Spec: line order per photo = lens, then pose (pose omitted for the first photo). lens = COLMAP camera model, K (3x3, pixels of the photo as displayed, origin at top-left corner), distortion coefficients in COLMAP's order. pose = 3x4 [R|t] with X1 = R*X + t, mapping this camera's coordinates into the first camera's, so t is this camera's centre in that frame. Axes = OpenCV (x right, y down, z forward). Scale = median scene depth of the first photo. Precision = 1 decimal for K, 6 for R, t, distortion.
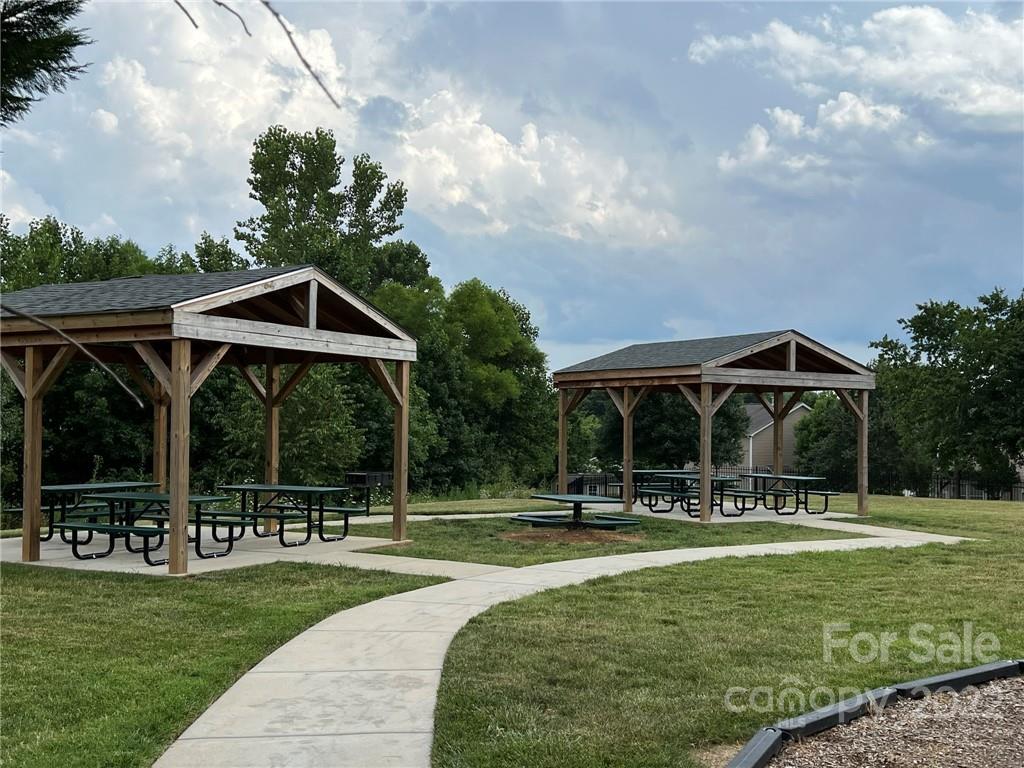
lens RADIAL K [[1092.7, 0, 514.2], [0, 1092.7, 396.1], [0, 0, 1]] dist [0.078040, -0.002753]
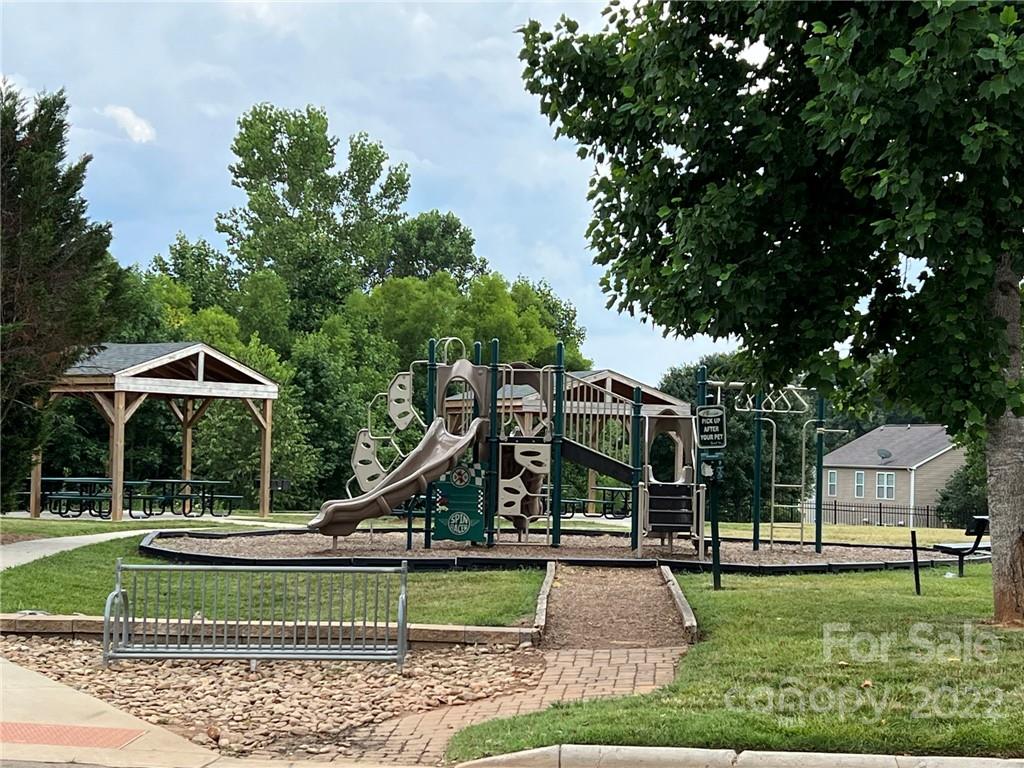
lens RADIAL K [[1946.3, 0, 512.0], [0, 1946.3, 384.0], [0, 0, 1]] dist [0.218031, -0.002640]
pose [[0.991483, 0.005777, -0.130106, 0.262846], [-0.007028, 0.999933, -0.009158, -0.013603], [0.130045, 0.009994, 0.991458, -0.734693]]
